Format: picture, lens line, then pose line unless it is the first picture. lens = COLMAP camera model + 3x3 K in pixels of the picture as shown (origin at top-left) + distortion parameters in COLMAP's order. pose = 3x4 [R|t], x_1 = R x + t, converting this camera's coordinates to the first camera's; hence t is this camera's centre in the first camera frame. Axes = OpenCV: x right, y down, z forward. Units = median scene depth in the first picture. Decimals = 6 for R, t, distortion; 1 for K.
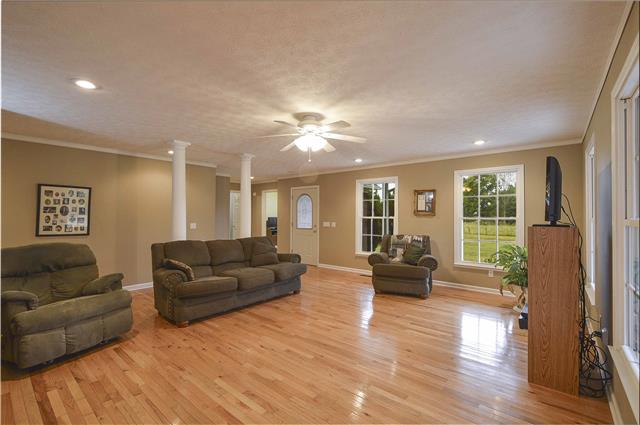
lens RADIAL K [[281.3, 0, 326.0], [0, 281.3, 210.1], [0, 0, 1]] dist [0.004369, -0.000279]
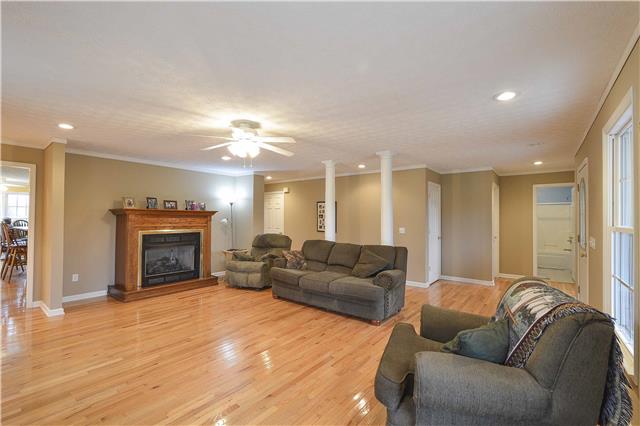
lens RADIAL K [[281.3, 0, 321.8], [0, 281.3, 219.1], [0, 0, 1]] dist [0.004369, -0.000279]
pose [[0.029528, 0.003543, -0.999558, 0.681885], [0.016138, 0.999862, 0.004021, 0.008553], [0.999434, -0.016250, 0.029467, 0.885714]]
